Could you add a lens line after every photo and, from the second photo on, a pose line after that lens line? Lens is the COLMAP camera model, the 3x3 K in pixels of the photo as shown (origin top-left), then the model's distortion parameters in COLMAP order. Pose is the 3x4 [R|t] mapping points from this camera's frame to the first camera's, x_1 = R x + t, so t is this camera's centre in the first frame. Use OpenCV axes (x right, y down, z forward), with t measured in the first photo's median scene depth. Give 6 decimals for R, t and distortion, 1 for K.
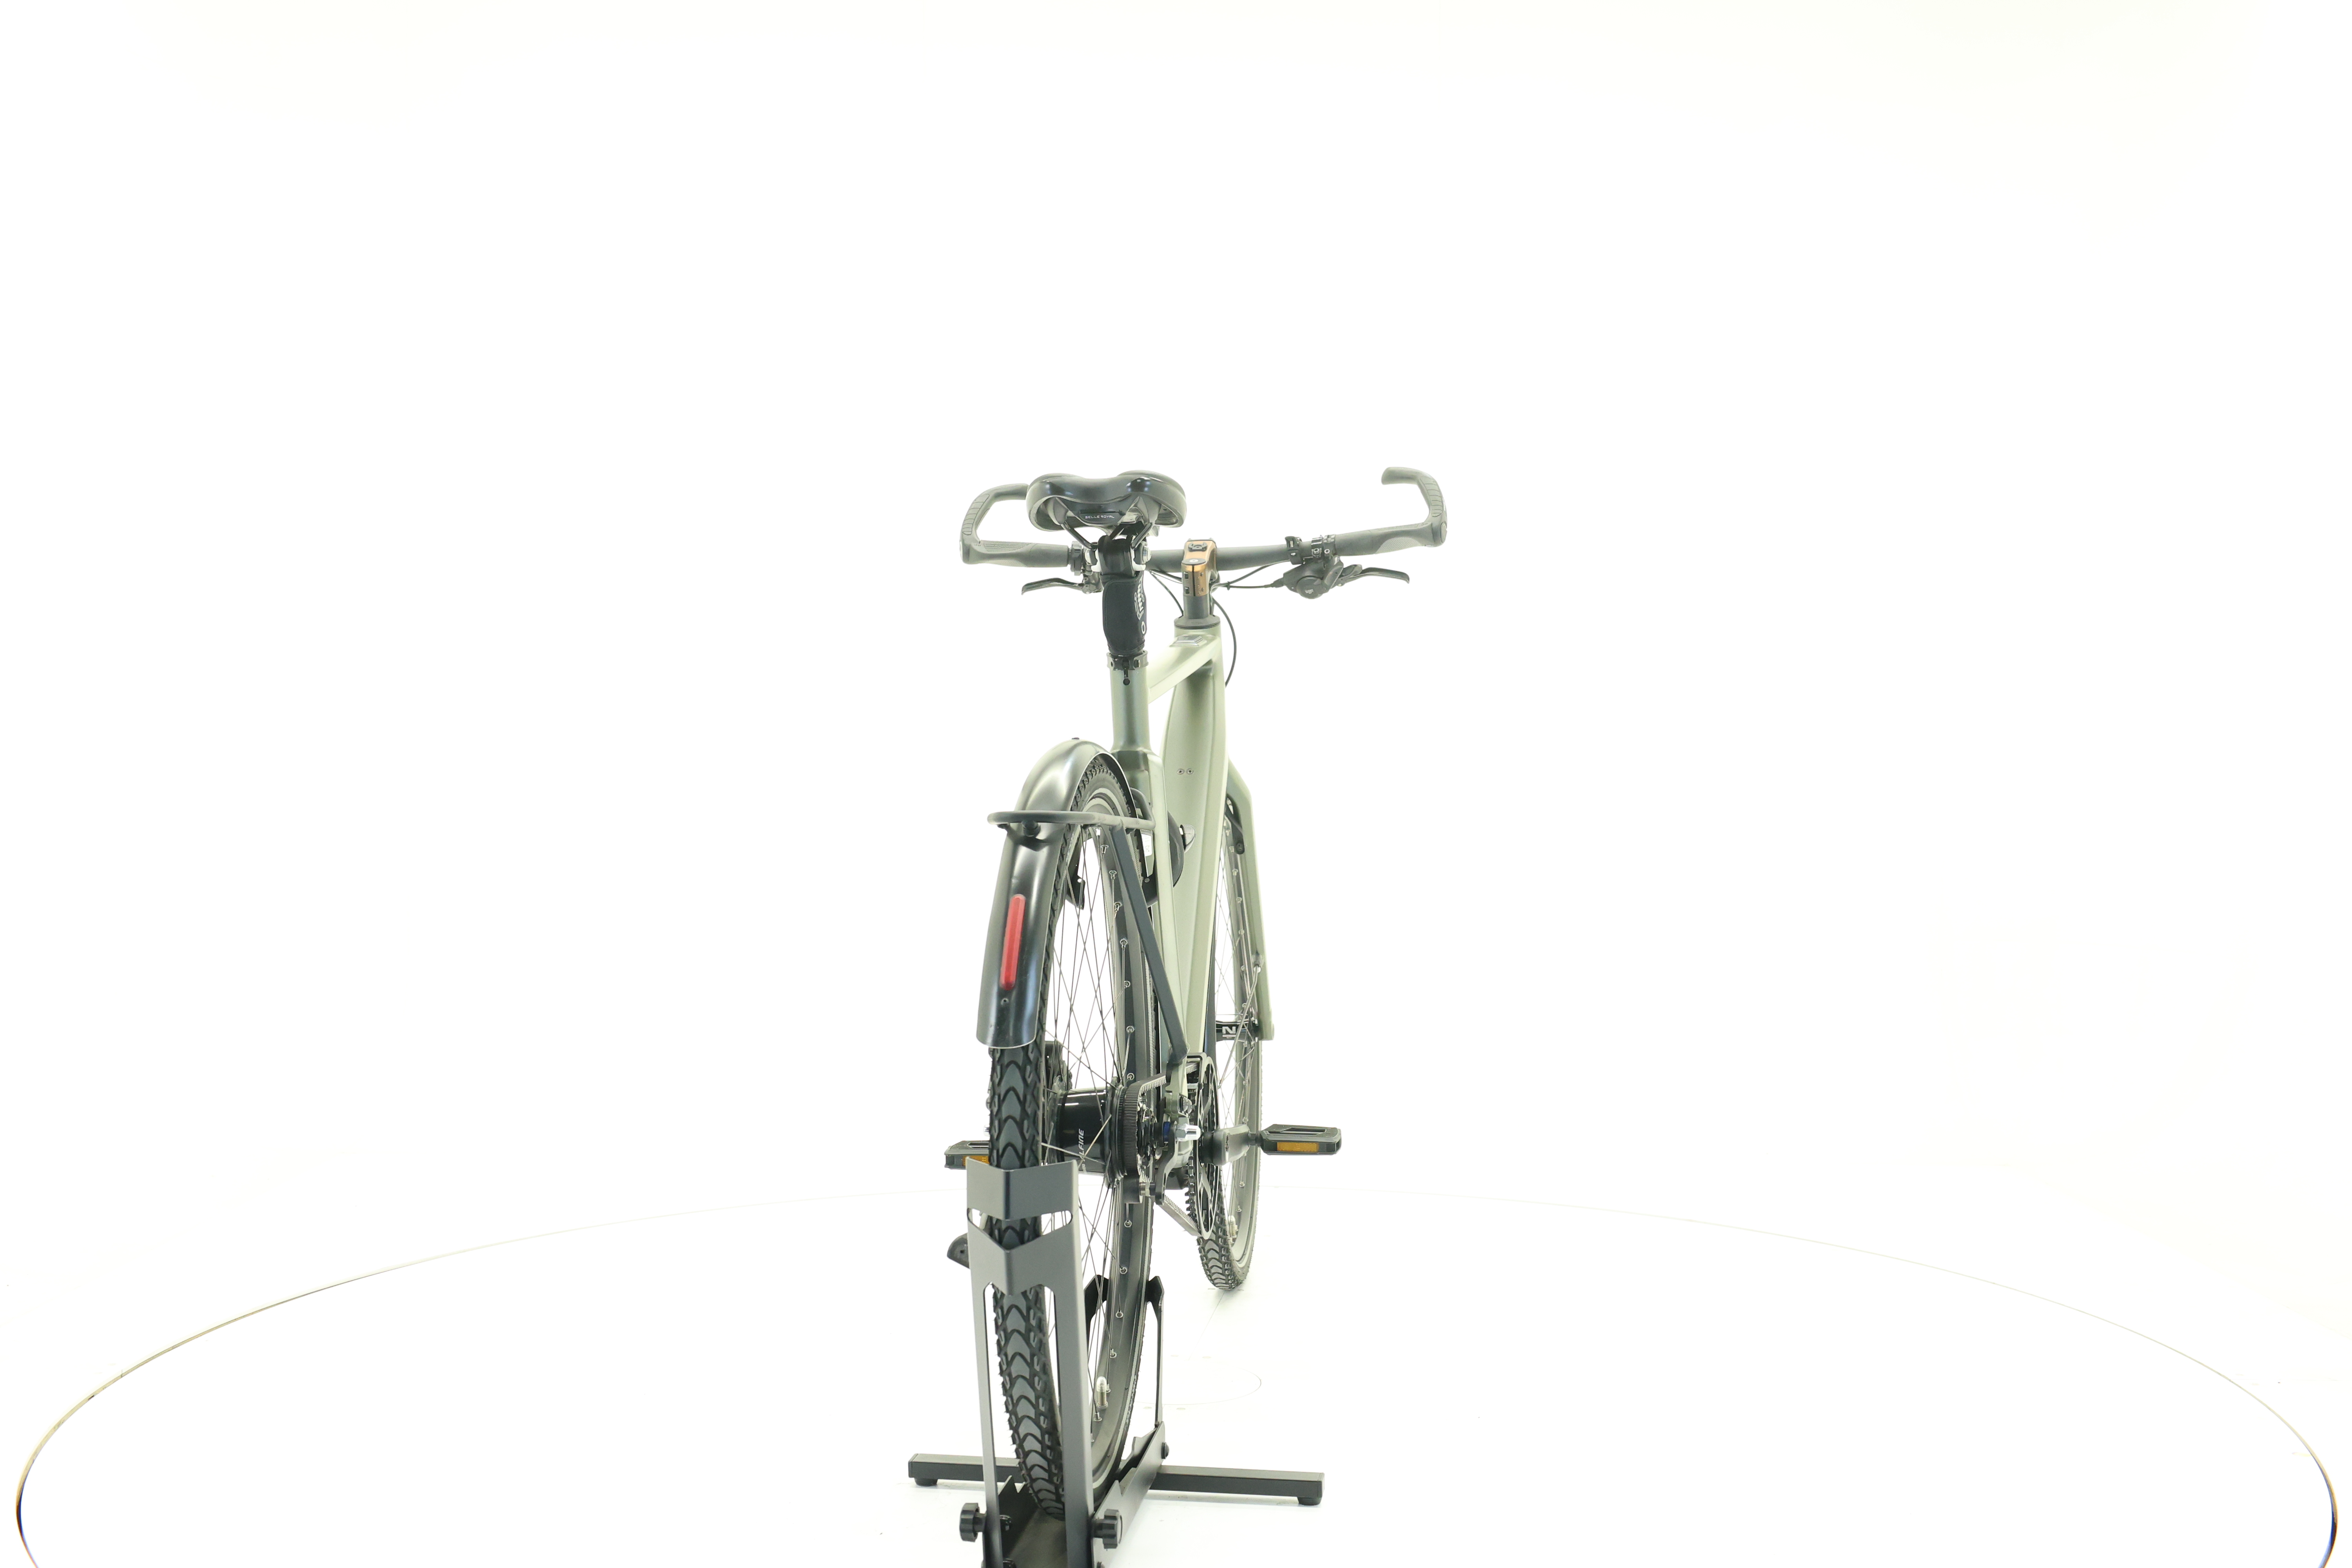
lens RADIAL K [[2507.6, 0, 1177.8], [0, 2507.6, 783.4], [0, 0, 1]] dist [-0.032927, 0.000000]
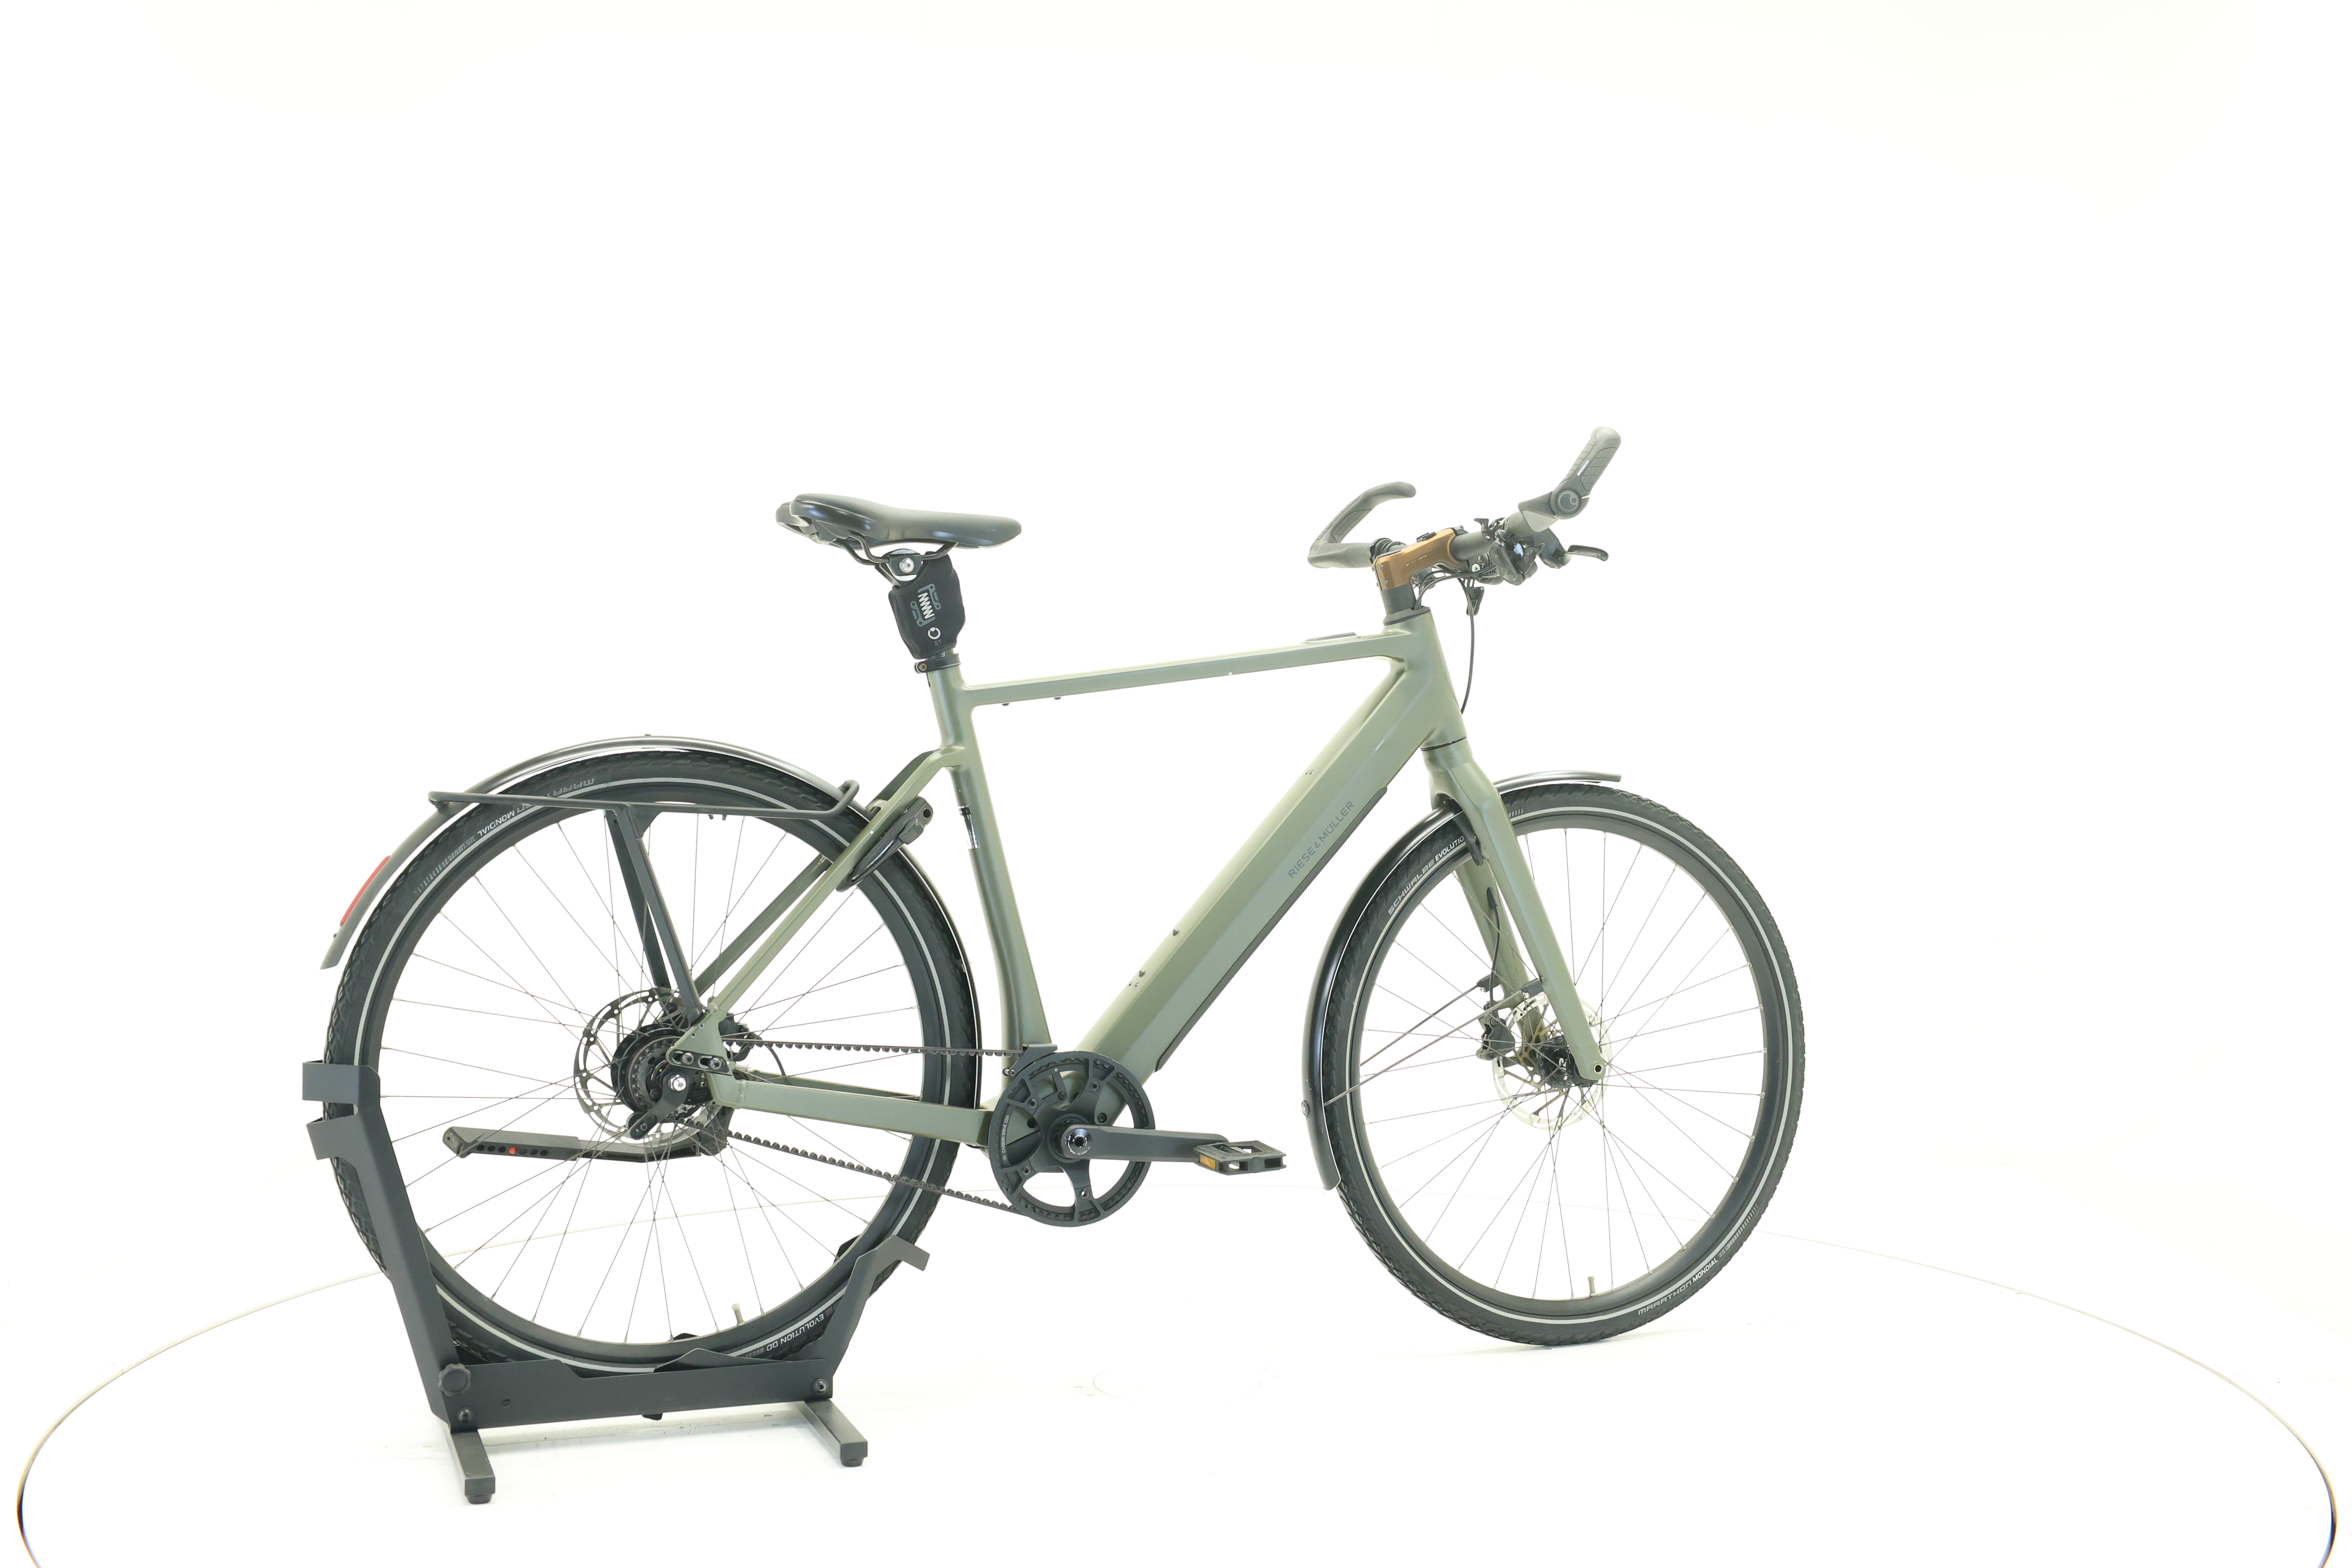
lens RADIAL K [[2507.6, 0, 1171.4], [0, 2507.6, 779.9], [0, 0, 1]] dist [-0.032927, 0.000000]
pose [[0.486324, 0.016037, -0.873631, 0.790417], [-0.020841, 0.999760, 0.006751, -0.007364], [0.873530, 0.014924, 0.486542, 0.462164]]
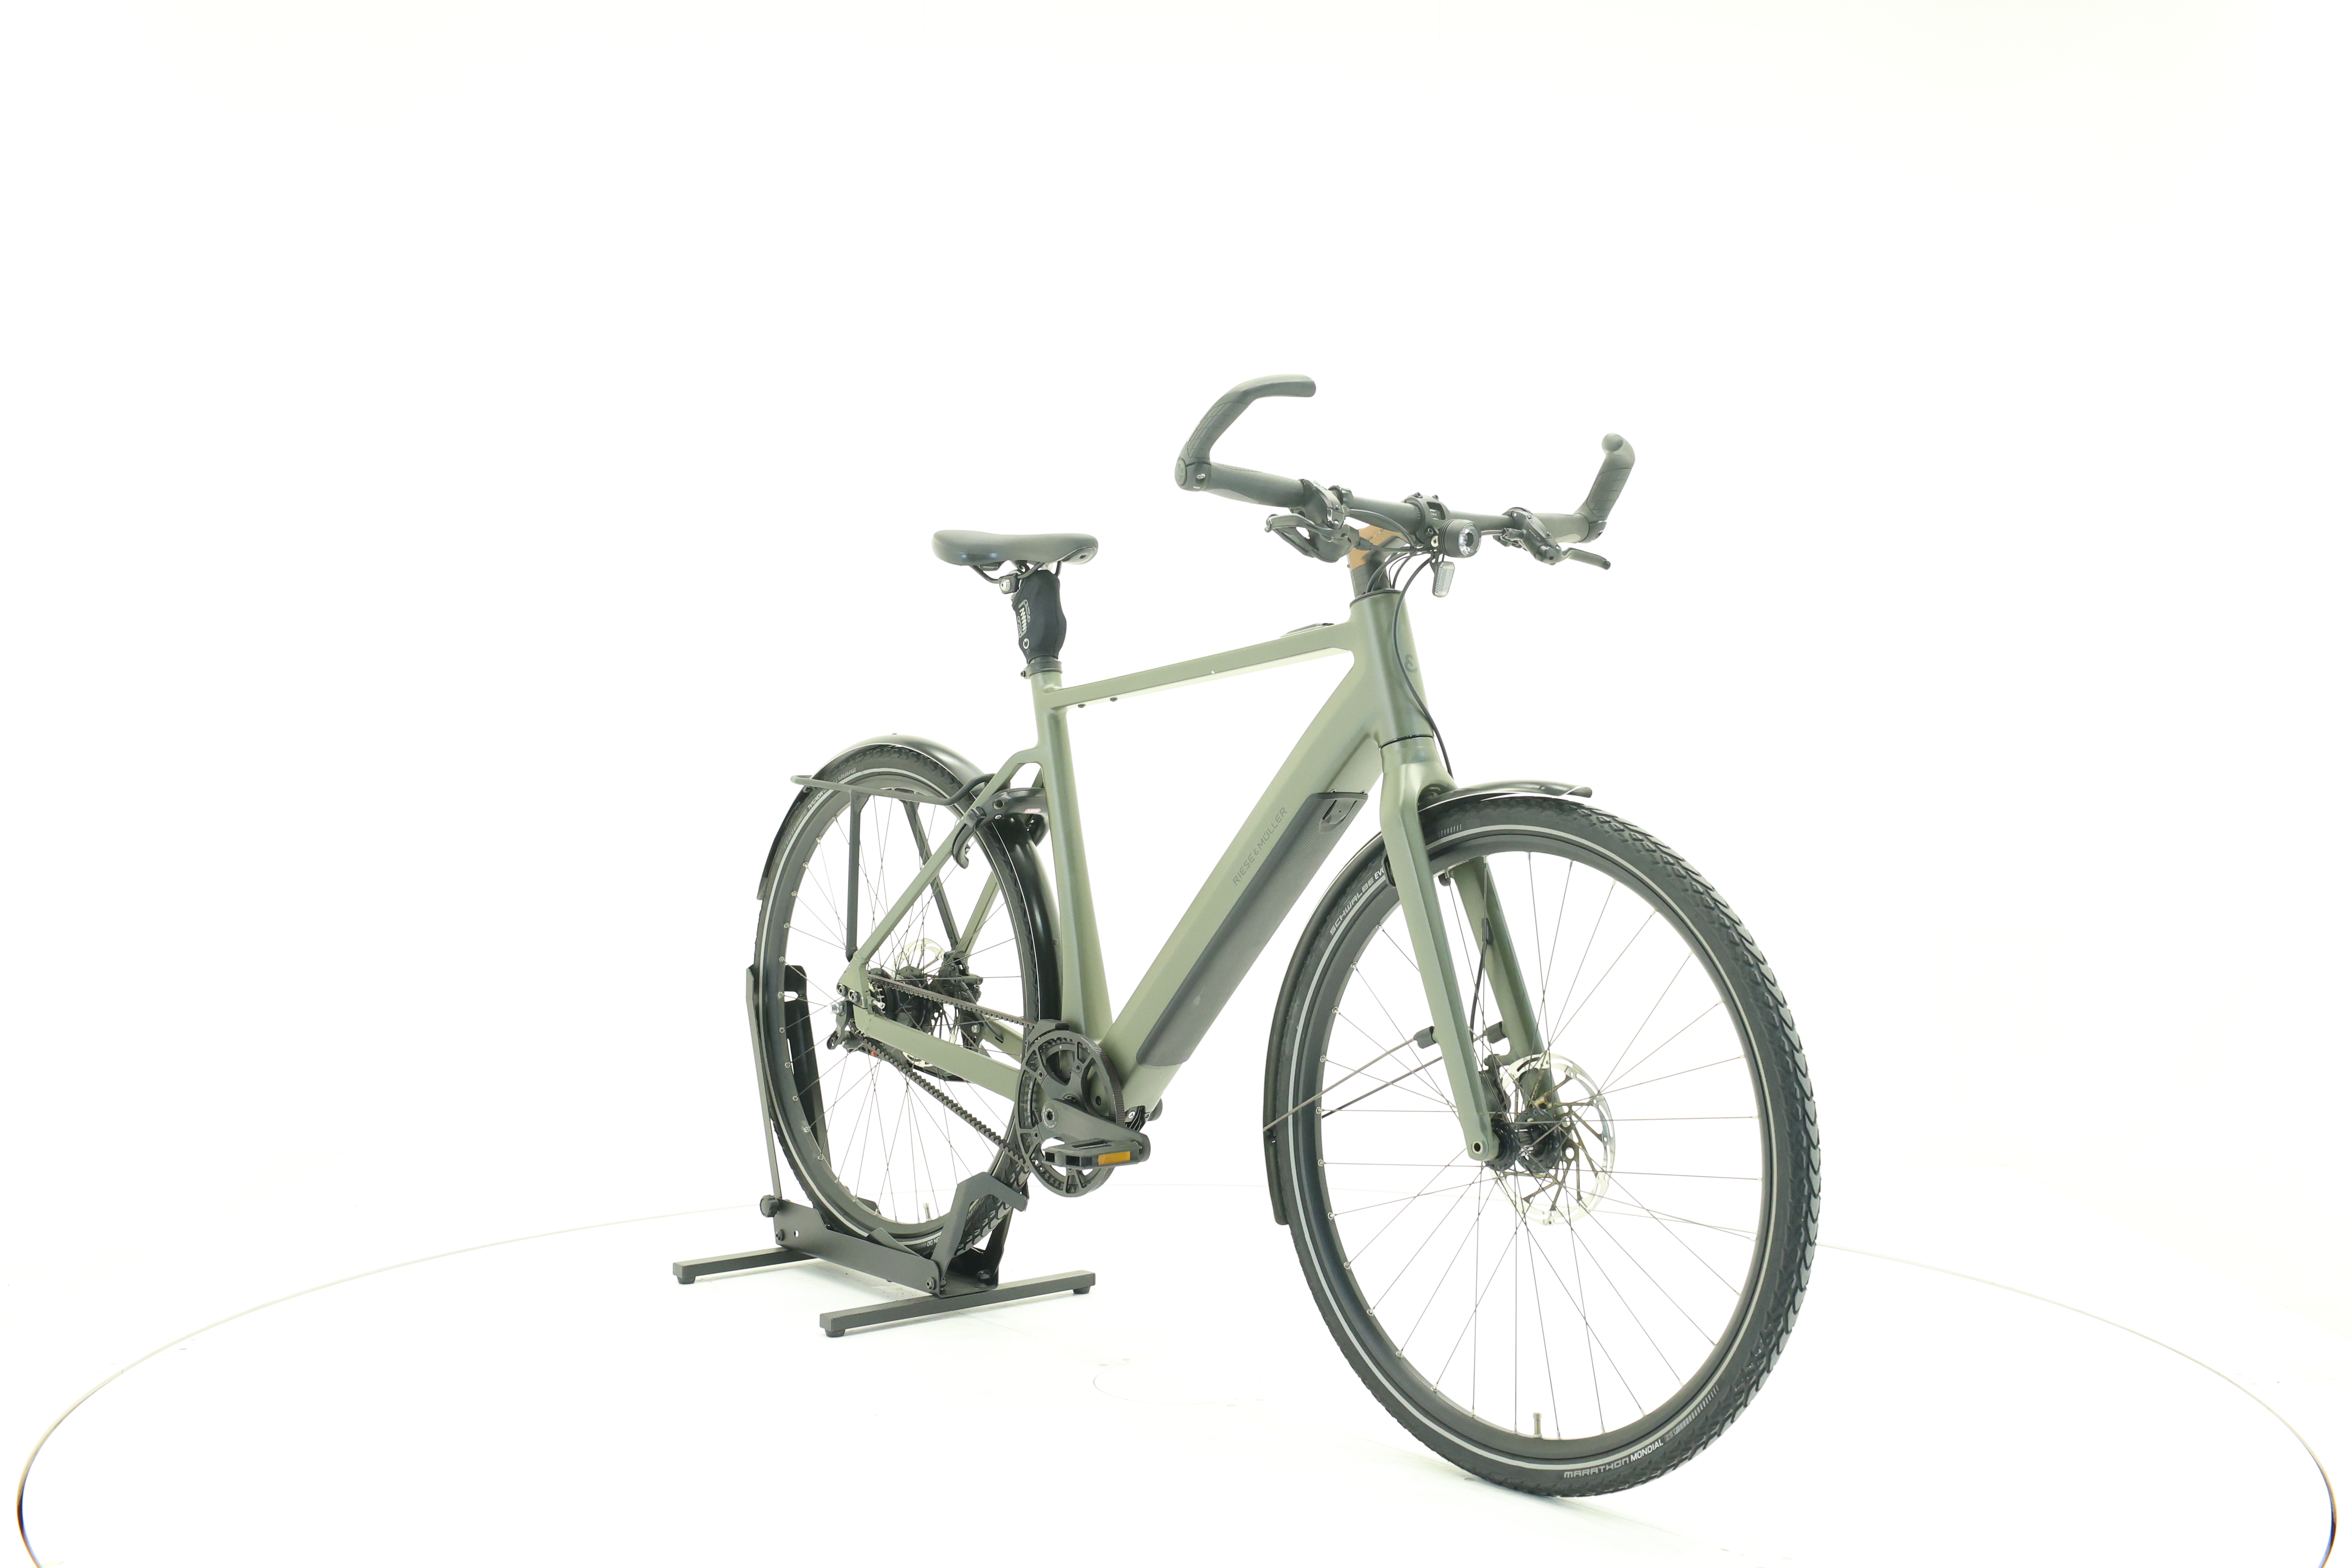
lens RADIAL K [[2507.6, 0, 1162.1], [0, 2507.6, 781.2], [0, 0, 1]] dist [-0.032927, 0.000000]
pose [[-0.672352, 0.011361, -0.740145, 0.674660], [-0.021012, 0.999186, 0.034425, -0.031842], [0.739934, 0.038698, -0.671566, 1.508495]]
